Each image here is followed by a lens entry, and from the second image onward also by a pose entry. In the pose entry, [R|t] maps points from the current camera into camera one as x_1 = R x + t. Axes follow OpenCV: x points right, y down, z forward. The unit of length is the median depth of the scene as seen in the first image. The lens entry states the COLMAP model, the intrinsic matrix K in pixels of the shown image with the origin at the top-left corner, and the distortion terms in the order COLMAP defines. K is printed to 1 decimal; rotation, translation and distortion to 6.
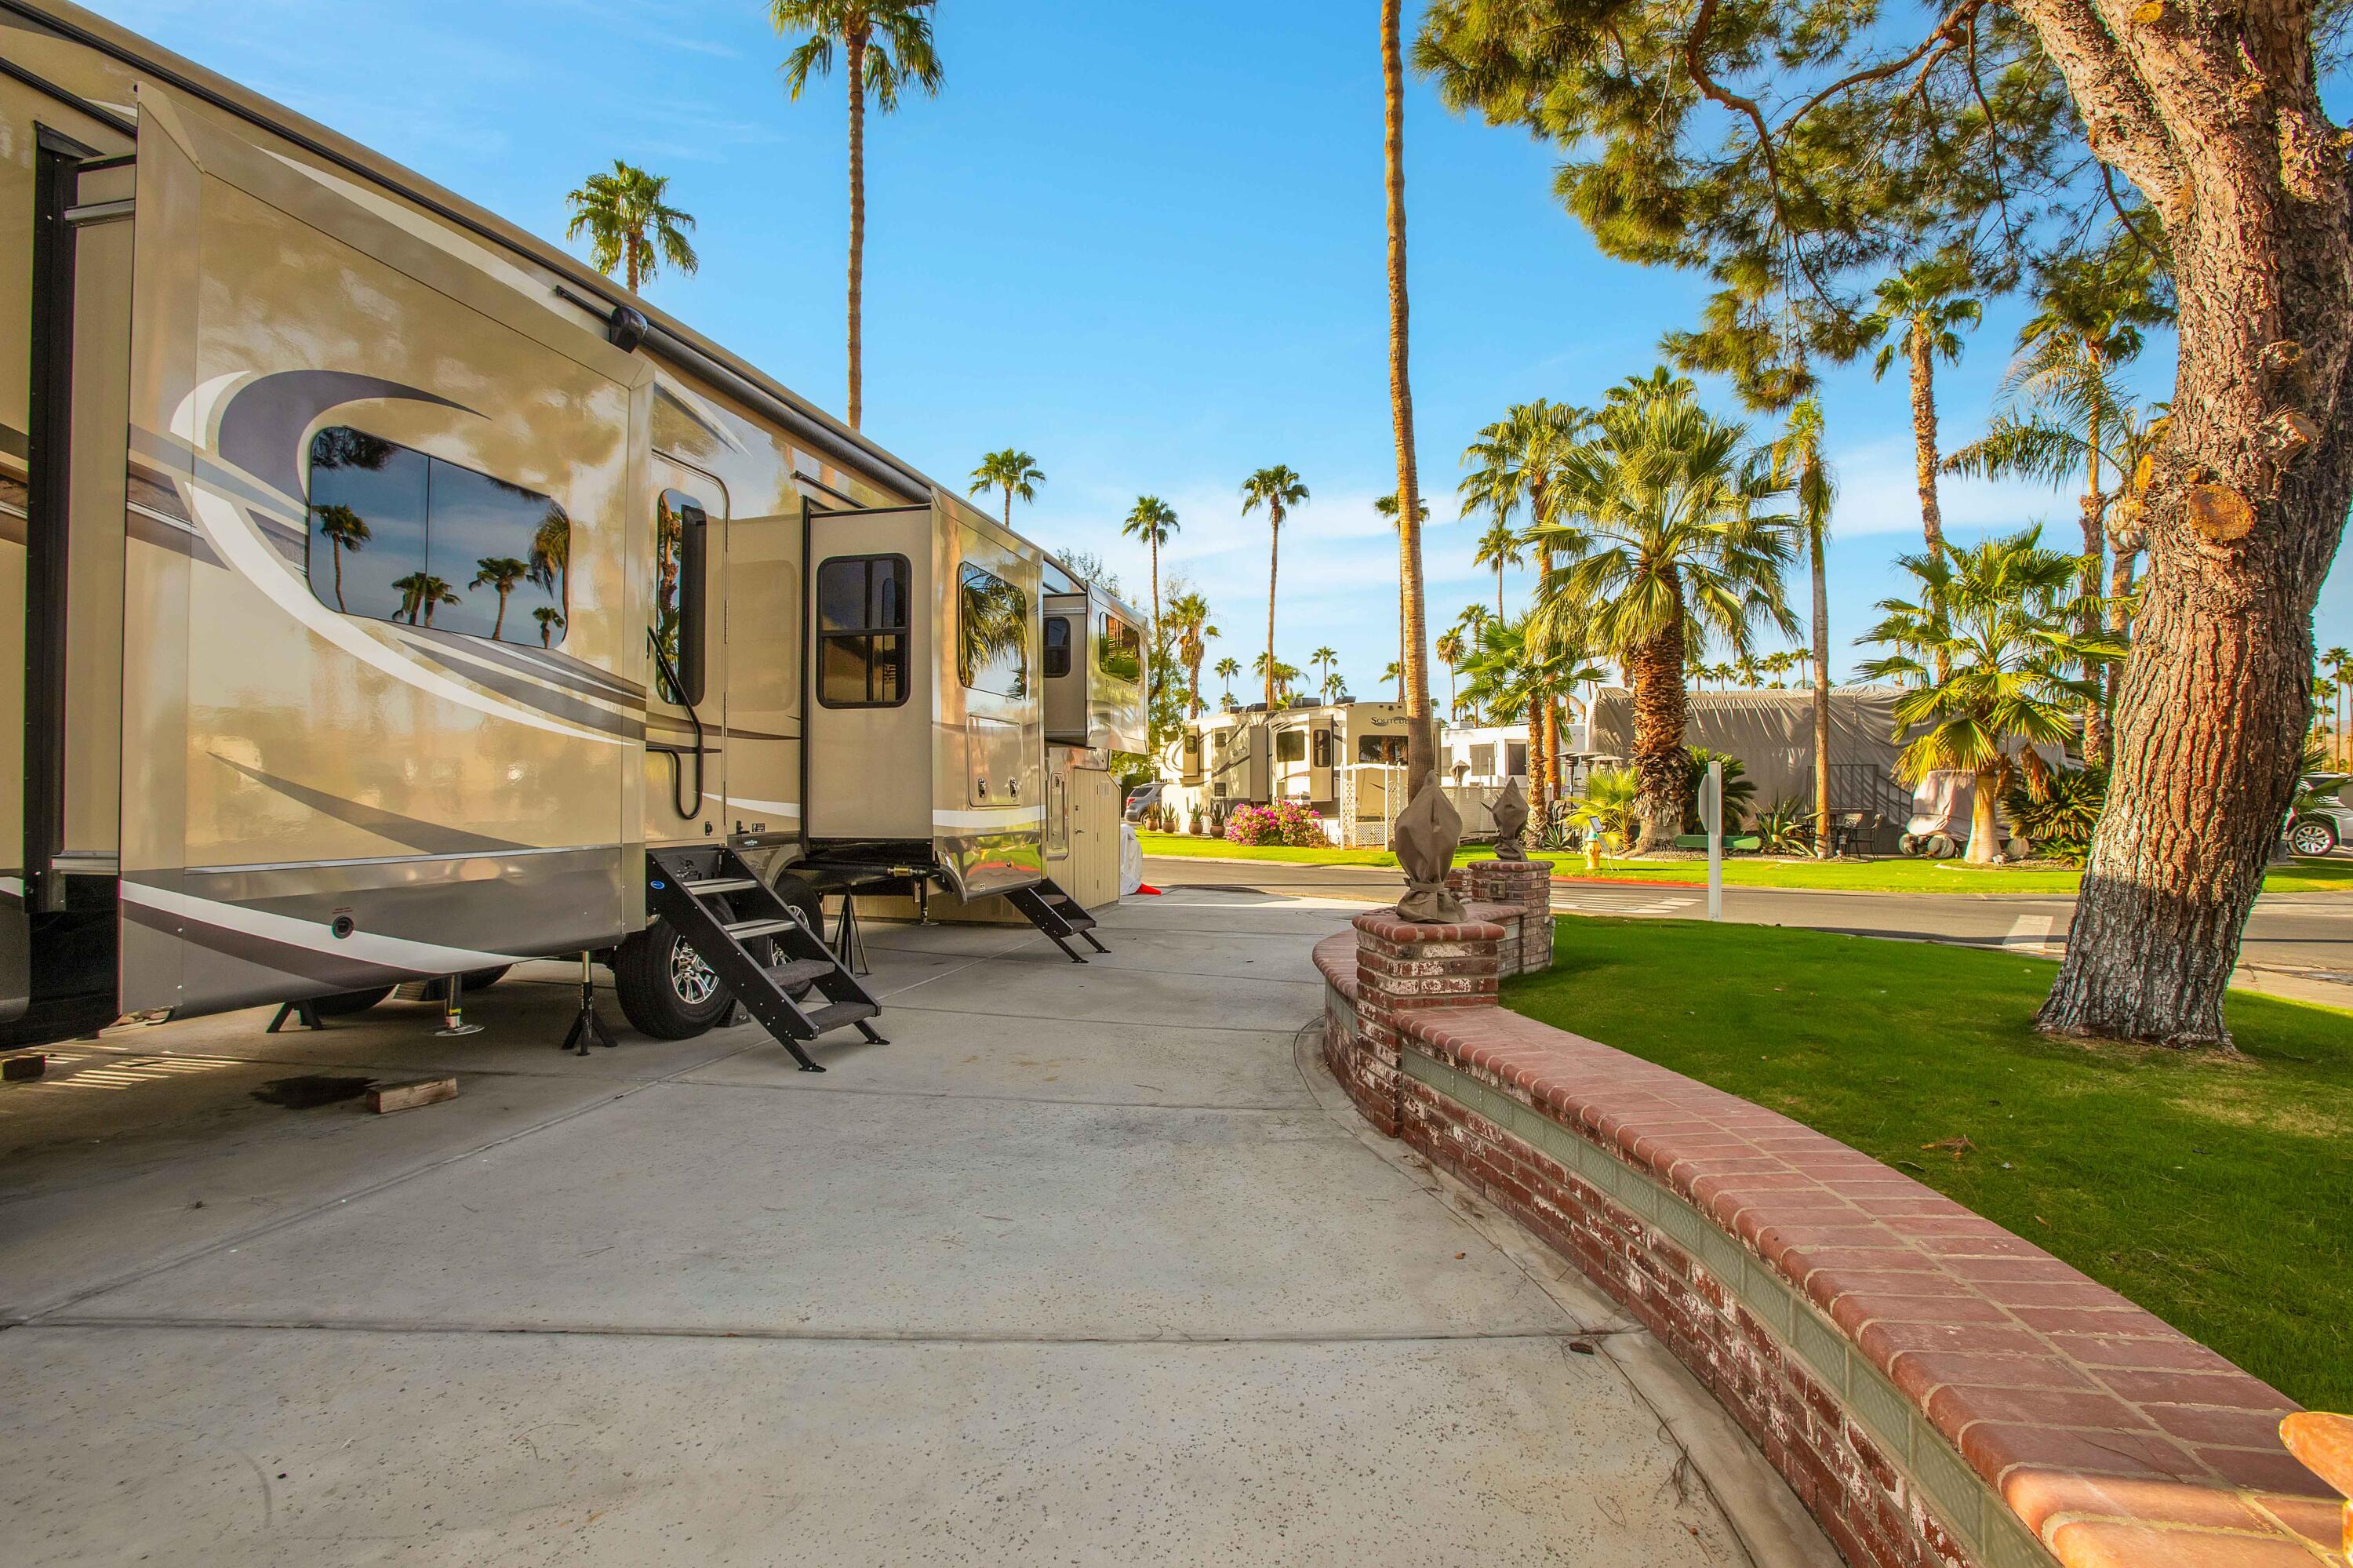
lens RADIAL K [[1137.0, 0, 1176.5], [0, 1137.0, 784.0], [0, 0, 1]] dist [-0.073414, 0.030567]
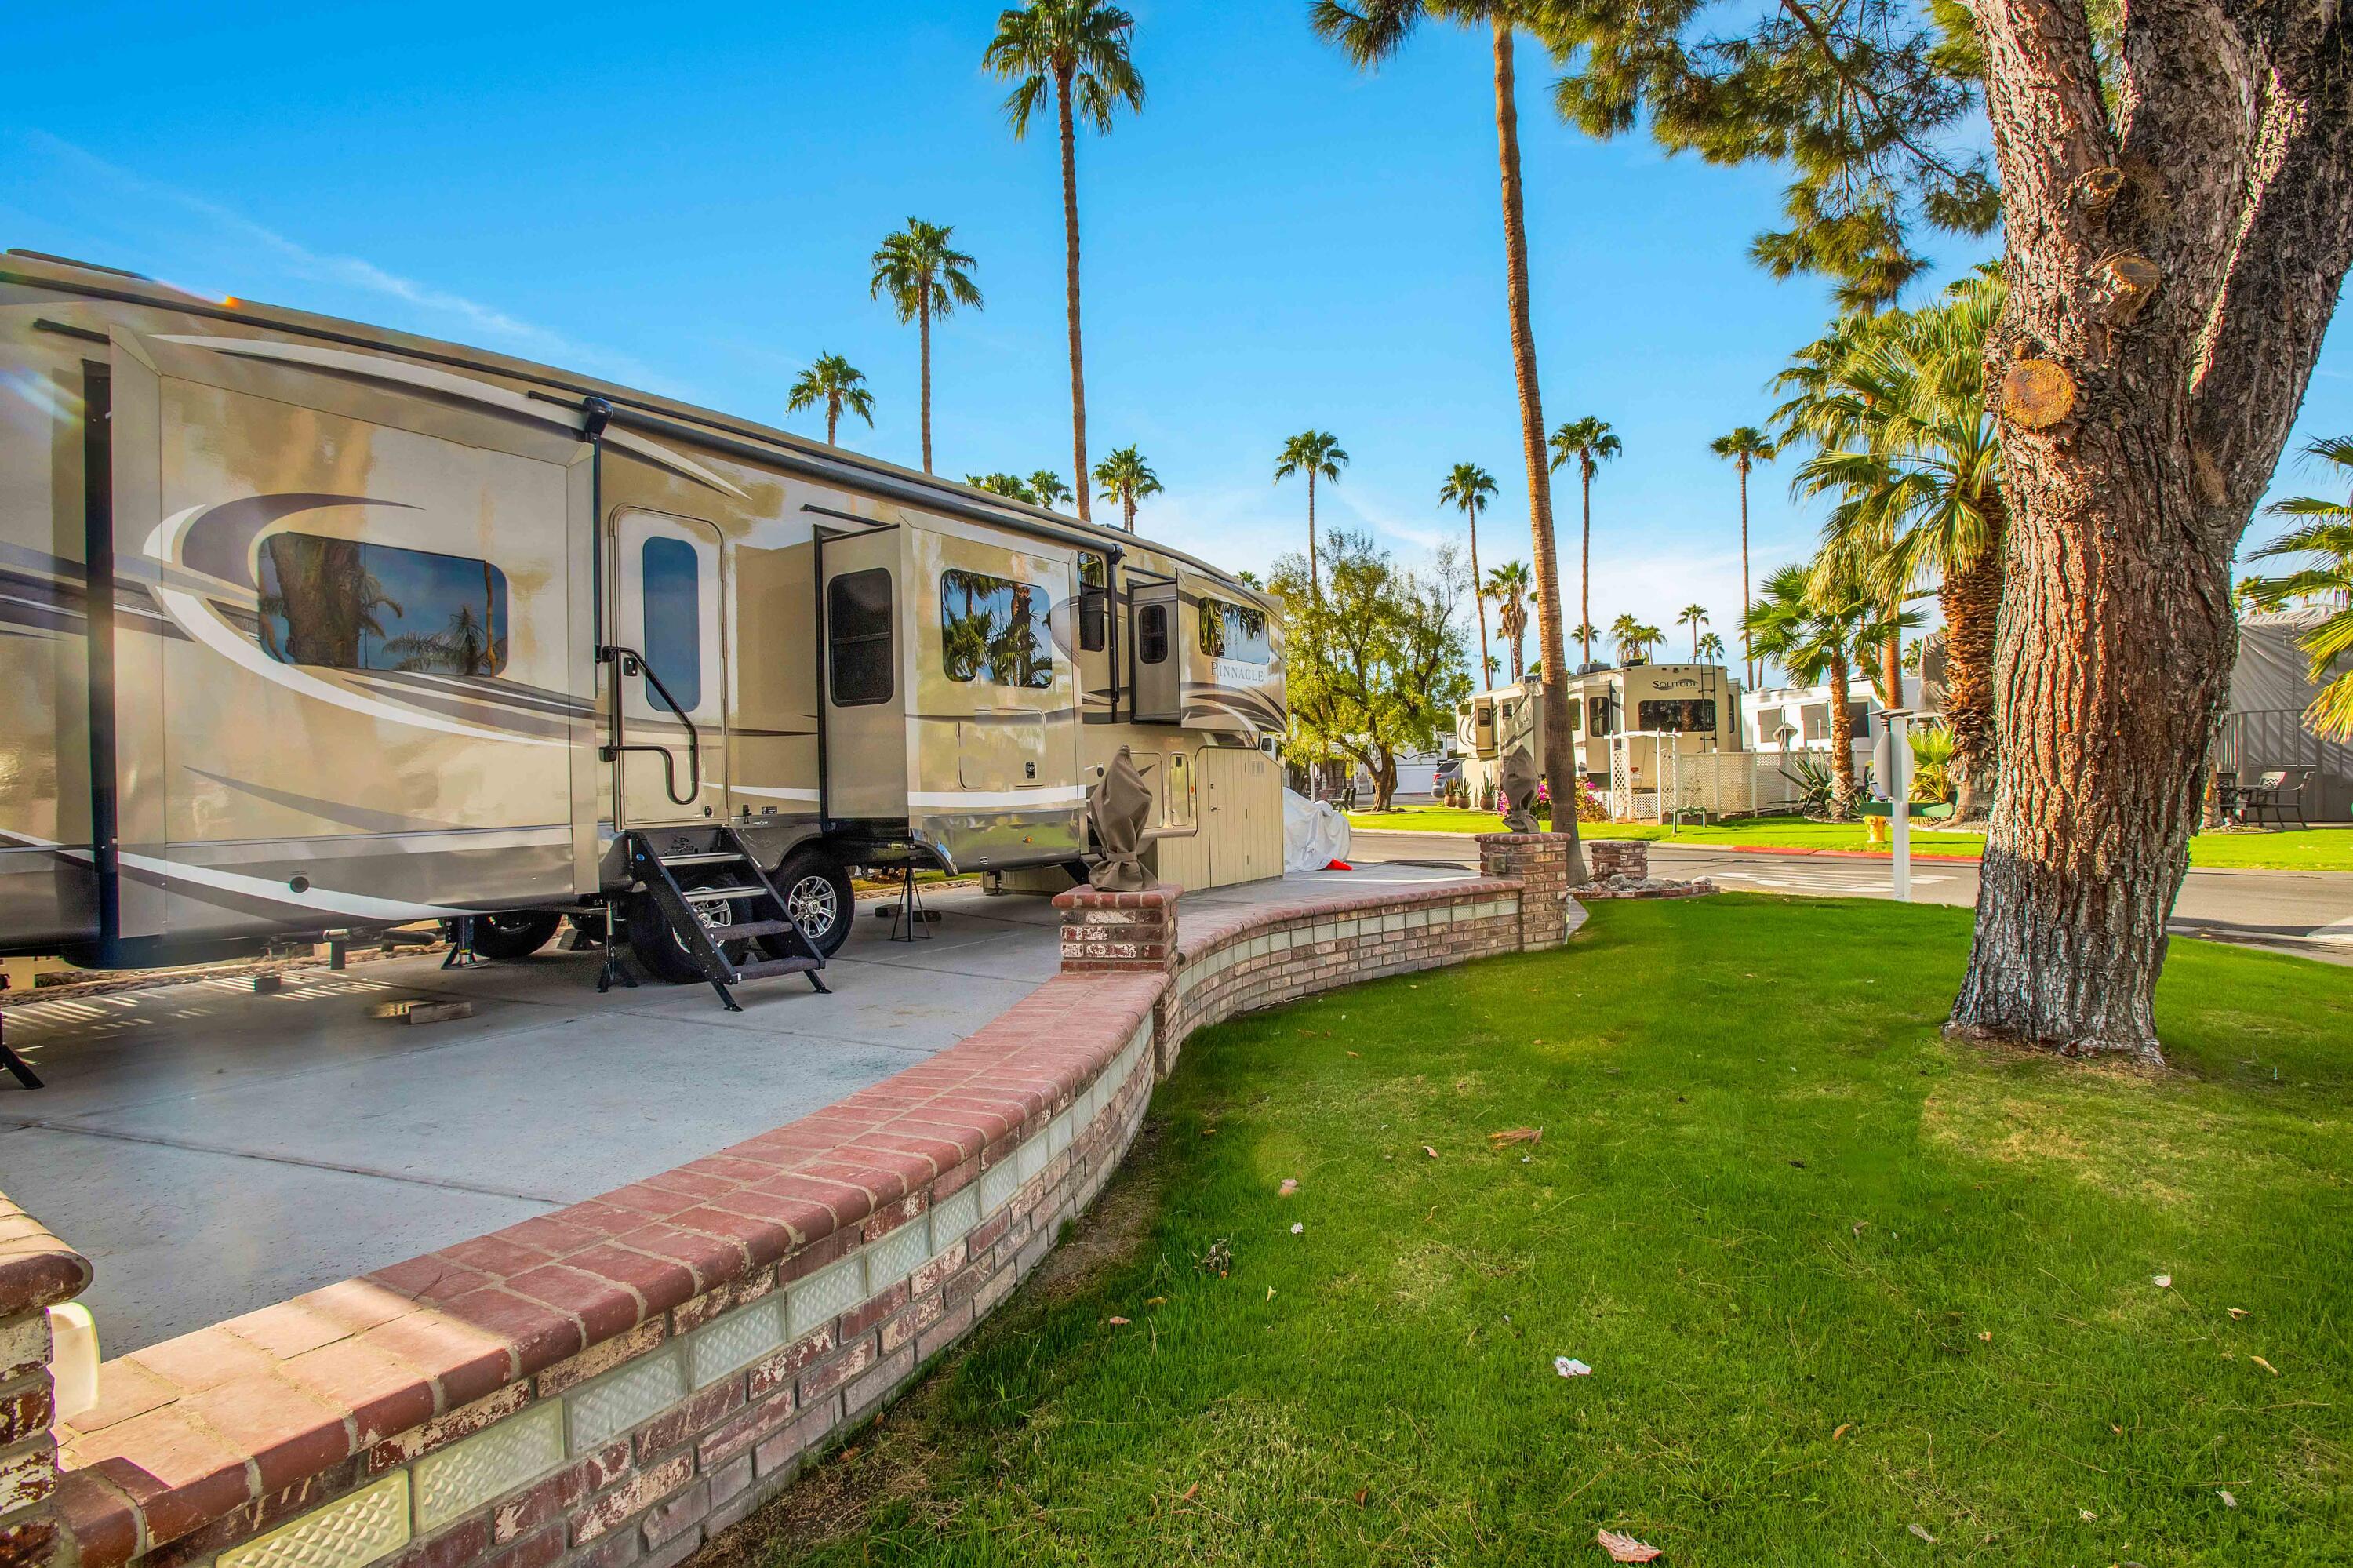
lens RADIAL K [[1137.0, 0, 1176.5], [0, 1137.0, 784.0], [0, 0, 1]] dist [-0.073414, 0.030567]
pose [[0.945243, -0.022992, -0.325557, 0.558593], [0.028940, 0.999491, 0.013439, 0.009580], [0.325082, -0.022125, 0.945427, 0.019193]]
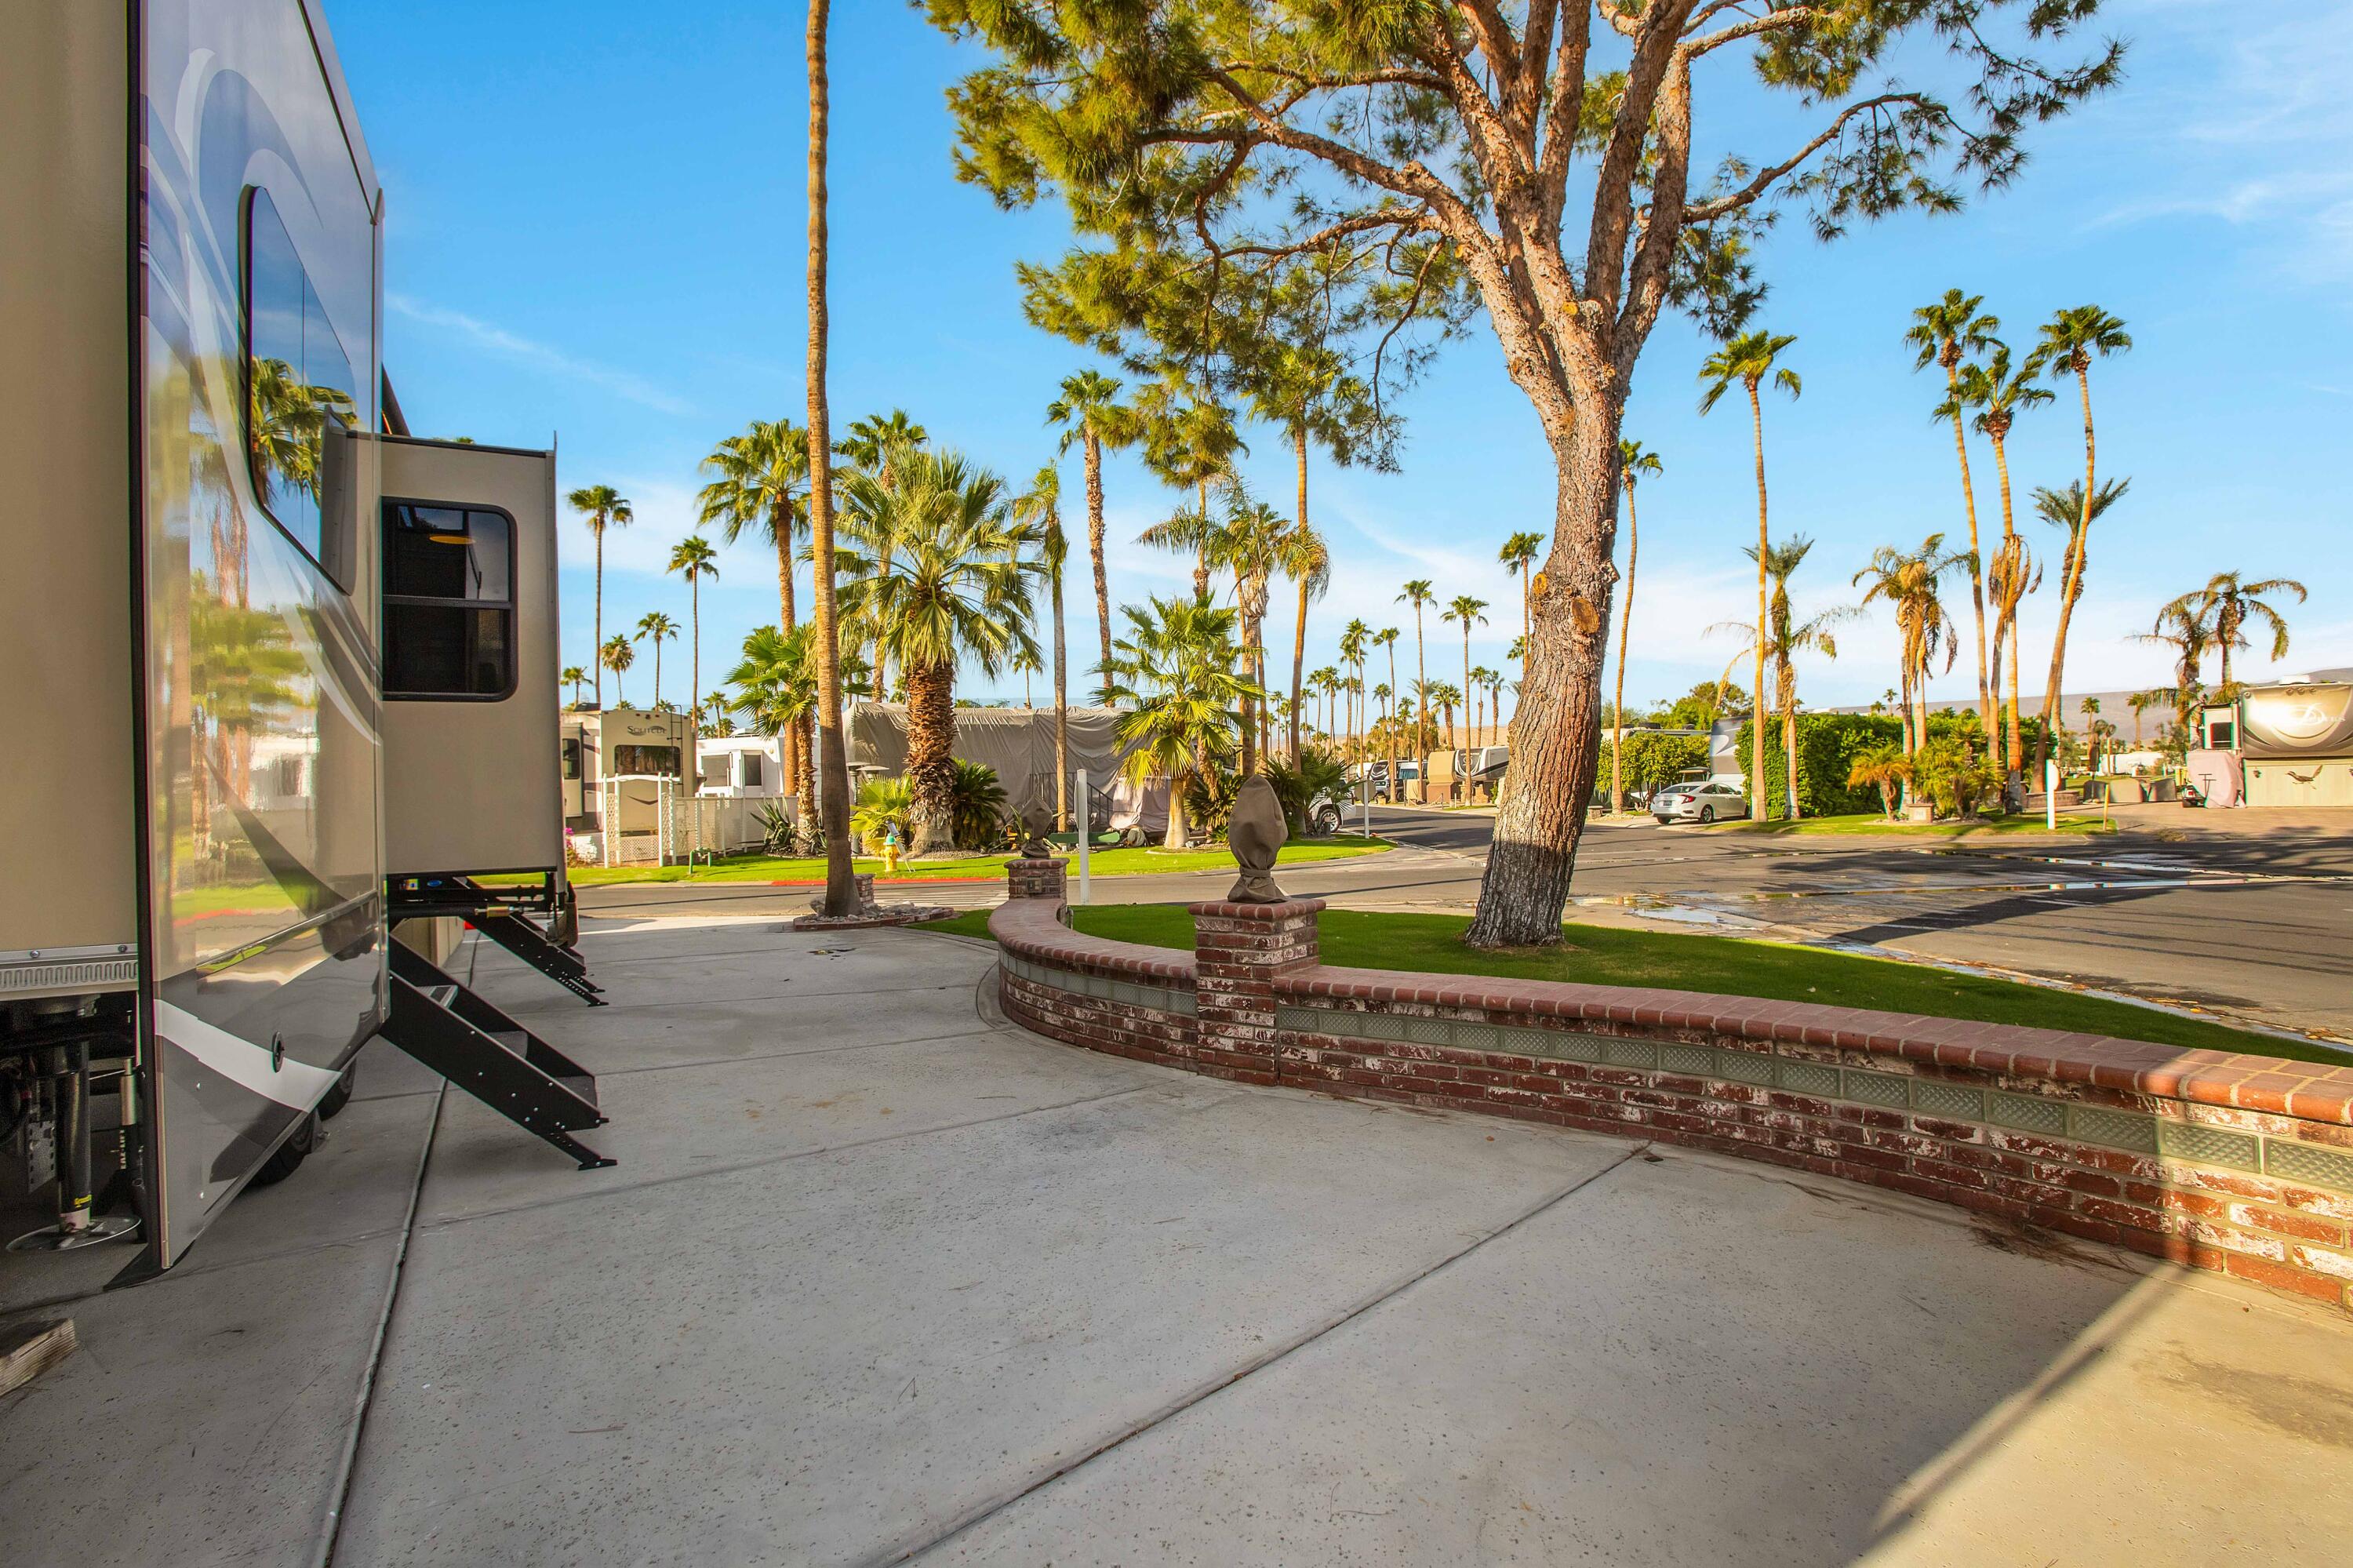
lens RADIAL K [[1100.8, 0, 1176.5], [0, 1100.8, 784.0], [0, 0, 1]] dist [-0.080164, 0.031432]
pose [[0.735542, -0.011486, 0.677382, -0.562028], [0.017957, 0.999836, -0.002545, -0.000759], [-0.677241, 0.014036, 0.735627, 0.191579]]
